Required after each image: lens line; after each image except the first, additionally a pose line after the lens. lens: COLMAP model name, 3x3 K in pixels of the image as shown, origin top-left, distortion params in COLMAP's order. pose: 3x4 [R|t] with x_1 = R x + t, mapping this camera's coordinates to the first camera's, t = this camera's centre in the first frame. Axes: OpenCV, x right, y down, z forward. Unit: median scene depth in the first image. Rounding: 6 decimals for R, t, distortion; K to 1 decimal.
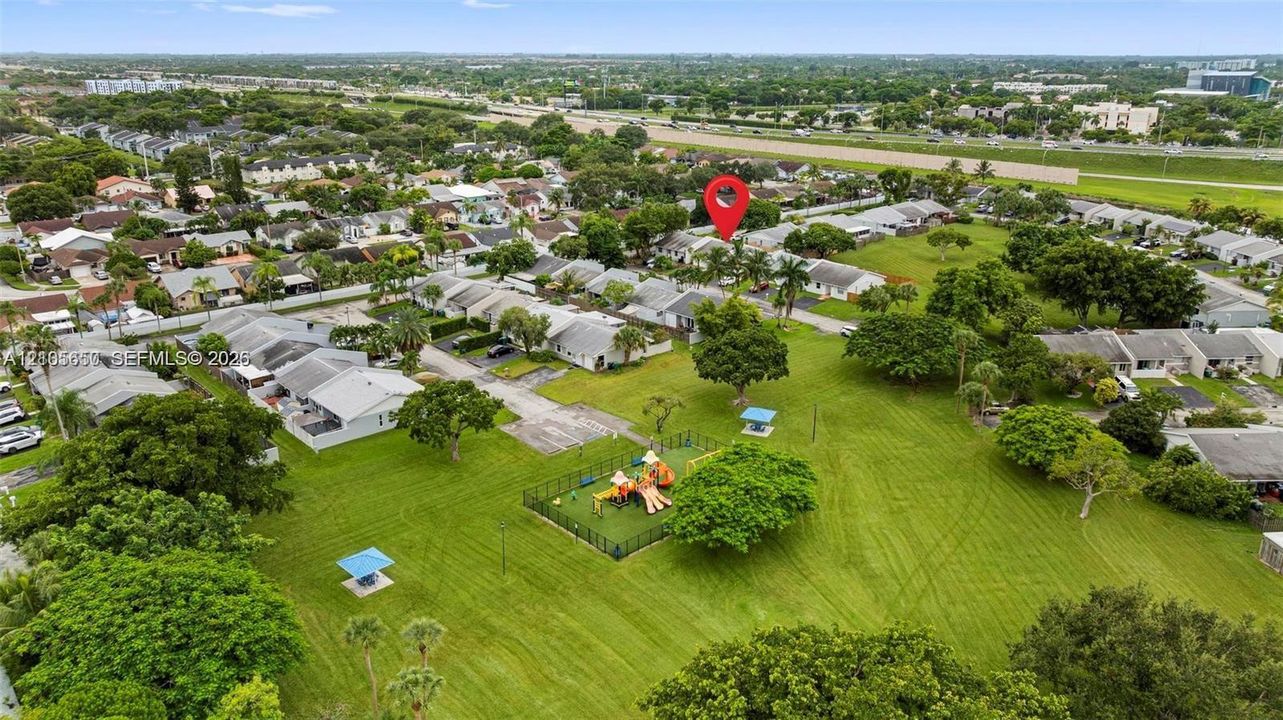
lens RADIAL K [[930.1, 0, 635.4], [0, 930.1, 357.6], [0, 0, 1]] dist [-0.039896, 0.048827]
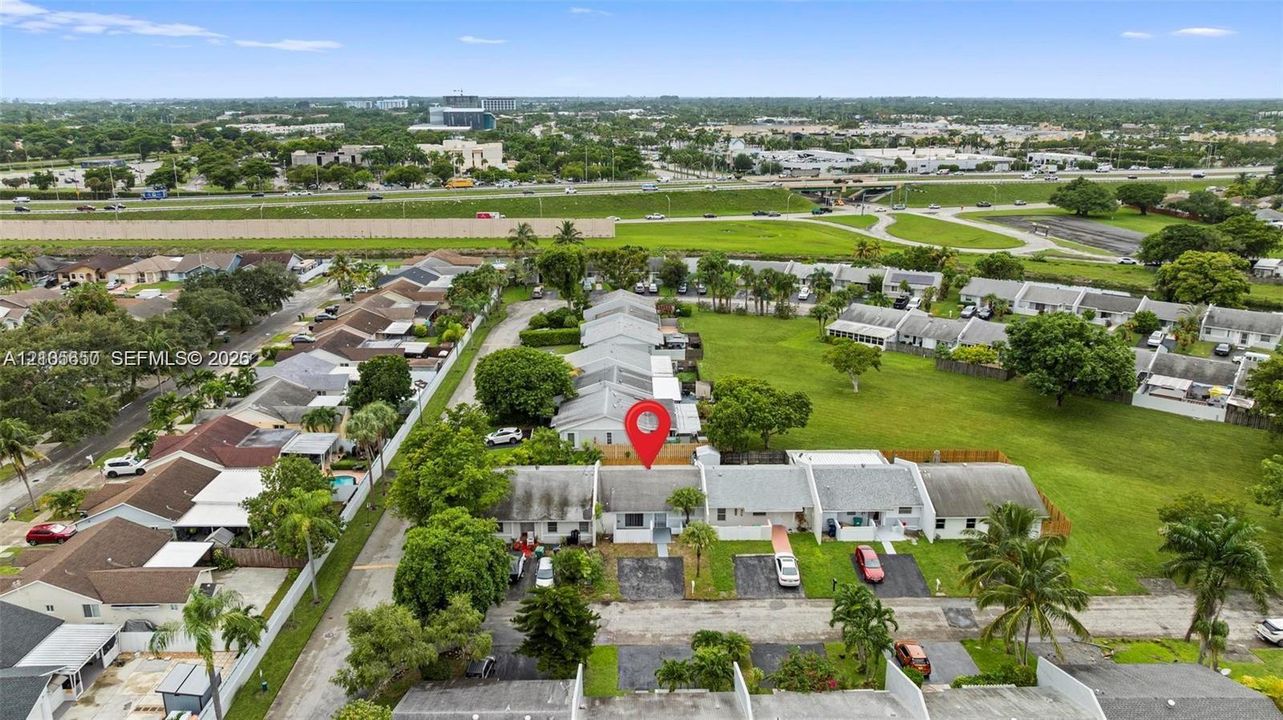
lens RADIAL K [[930.1, 0, 635.4], [0, 930.1, 357.6], [0, 0, 1]] dist [-0.039896, 0.048827]
pose [[0.652002, -0.206791, 0.729473, -0.209641], [0.237092, 0.969448, 0.062906, -0.190732], [-0.720195, 0.131938, 0.681111, 0.627643]]
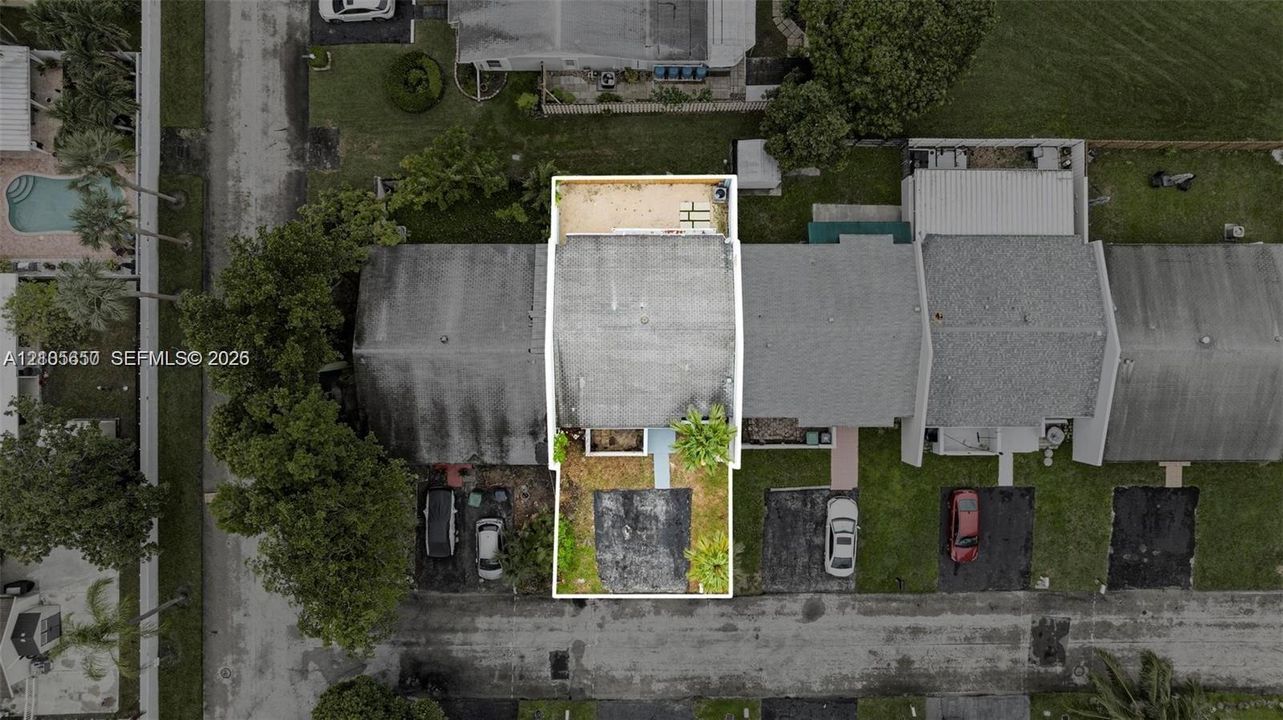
lens RADIAL K [[930.1, 0, 635.4], [0, 930.1, 357.6], [0, 0, 1]] dist [-0.039896, 0.048827]
pose [[0.655113, -0.755512, 0.005404, 0.084221], [0.232755, 0.208619, 0.949896, -0.337553], [-0.718786, -0.621031, 0.312518, 0.841016]]
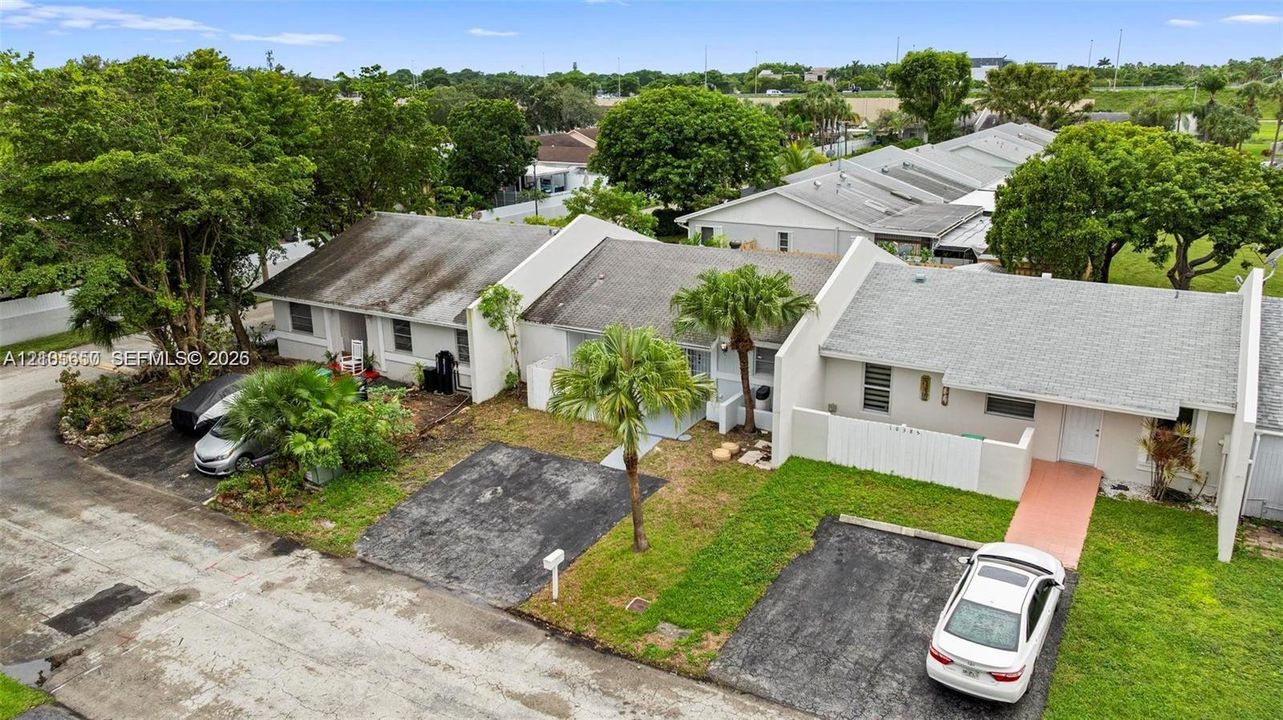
lens RADIAL K [[930.1, 0, 635.4], [0, 930.1, 357.6], [0, 0, 1]] dist [-0.039896, 0.048827]
pose [[0.951932, -0.093558, 0.291671, 0.032740], [0.102109, 0.994672, -0.014200, -0.095010], [-0.288788, 0.043299, 0.956413, 0.779518]]
